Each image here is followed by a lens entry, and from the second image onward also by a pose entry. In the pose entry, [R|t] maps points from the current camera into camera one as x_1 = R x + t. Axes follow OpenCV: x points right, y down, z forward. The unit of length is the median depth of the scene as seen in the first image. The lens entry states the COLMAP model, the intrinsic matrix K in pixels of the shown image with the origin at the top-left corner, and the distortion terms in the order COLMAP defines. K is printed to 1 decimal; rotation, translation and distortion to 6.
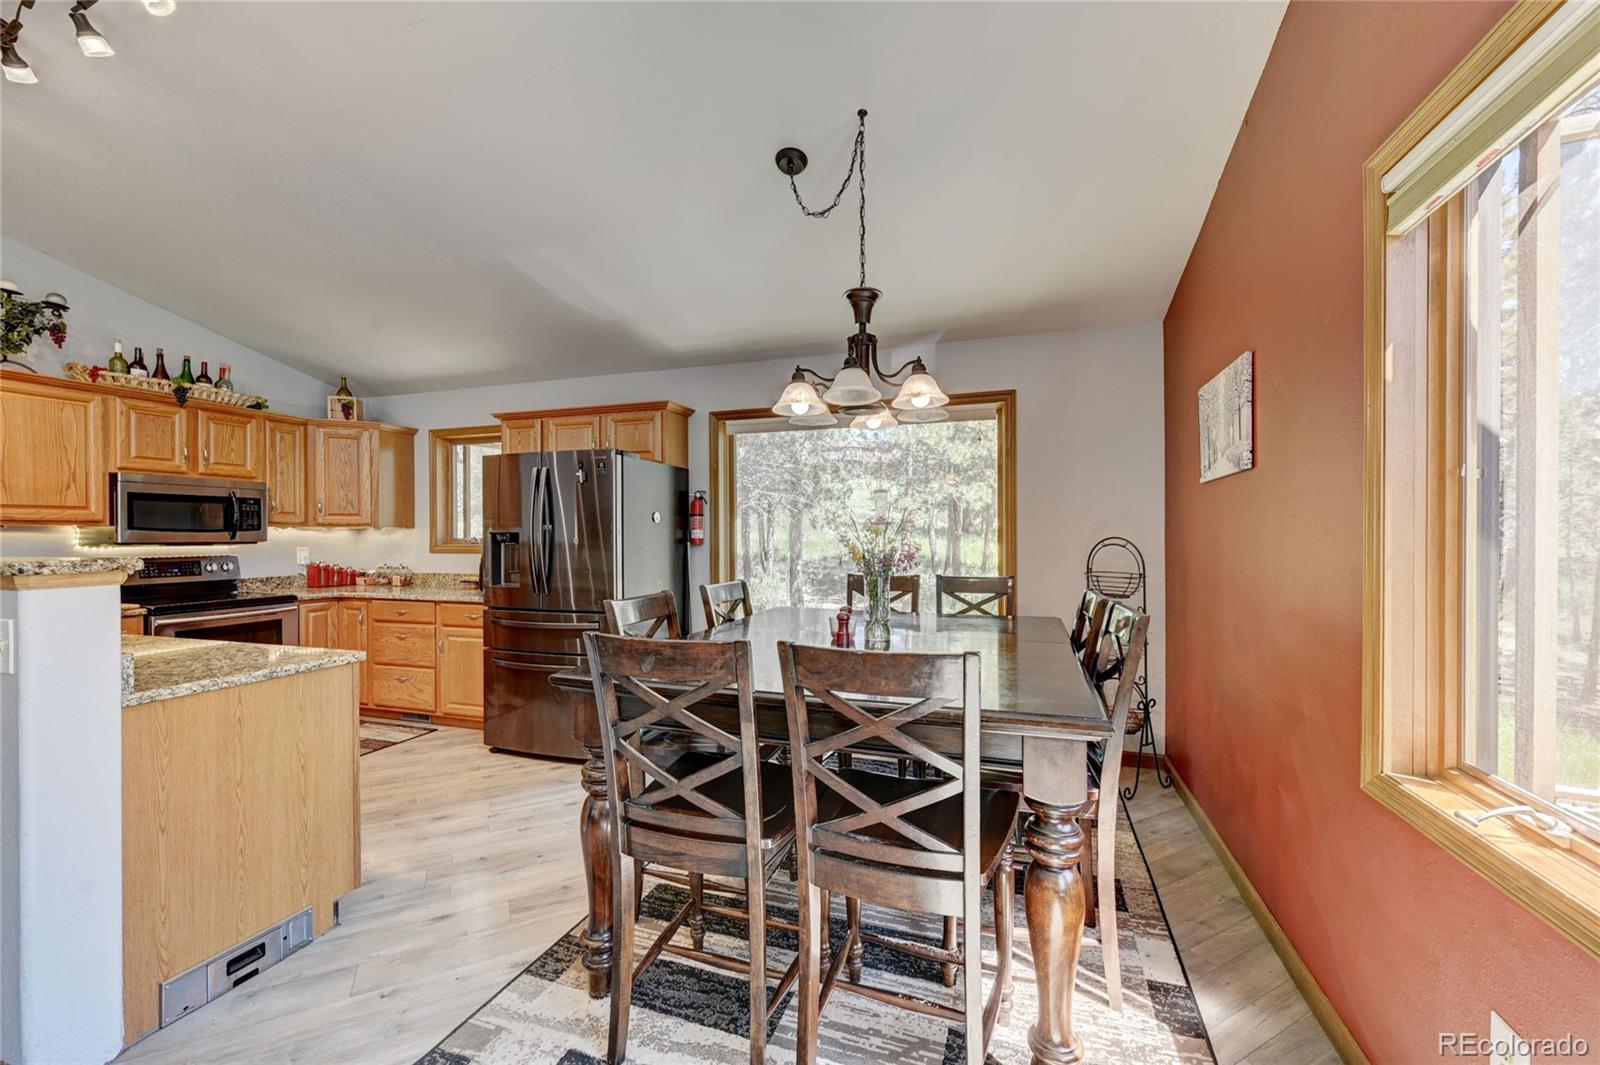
lens RADIAL K [[622.3, 0, 805.0], [0, 622.3, 539.5], [0, 0, 1]] dist [-0.000491, -0.000036]
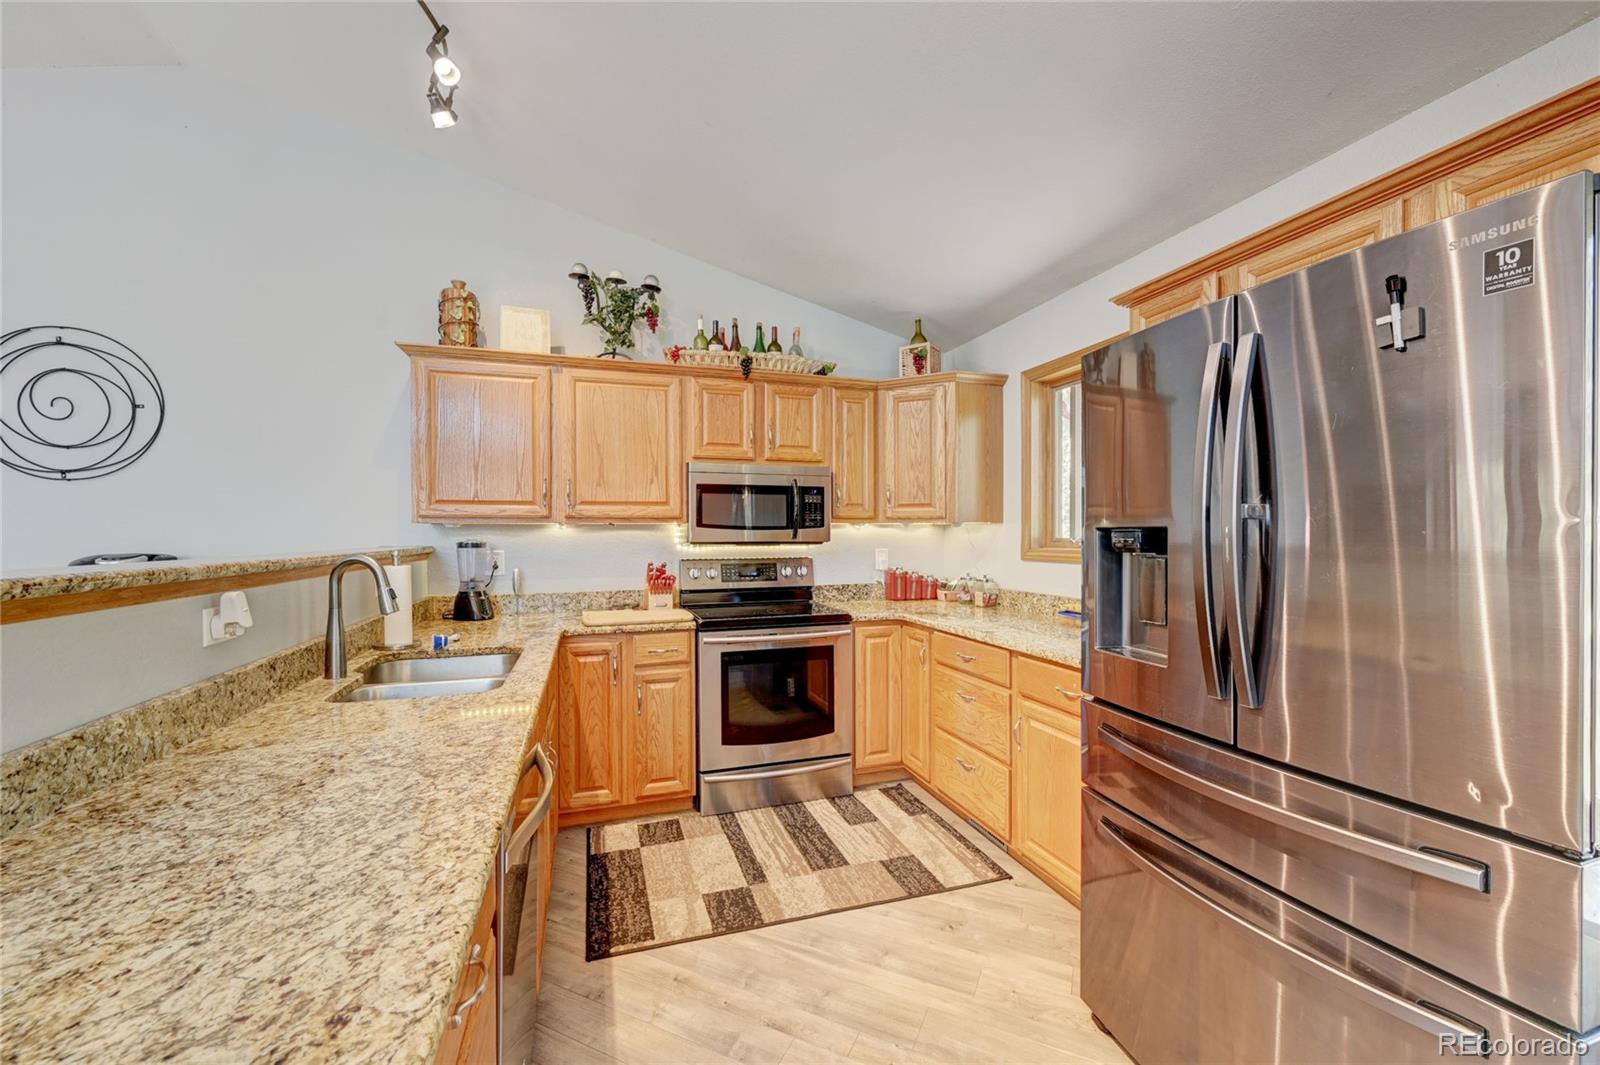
lens RADIAL K [[647.4, 0, 804.2], [0, 647.4, 540.4], [0, 0, 1]] dist [-0.002467, 0.000046]
pose [[0.595699, 0.008450, -0.803163, -0.232525], [-0.004388, 0.999964, 0.007267, -0.003936], [0.803195, -0.000805, 0.595715, 0.496909]]
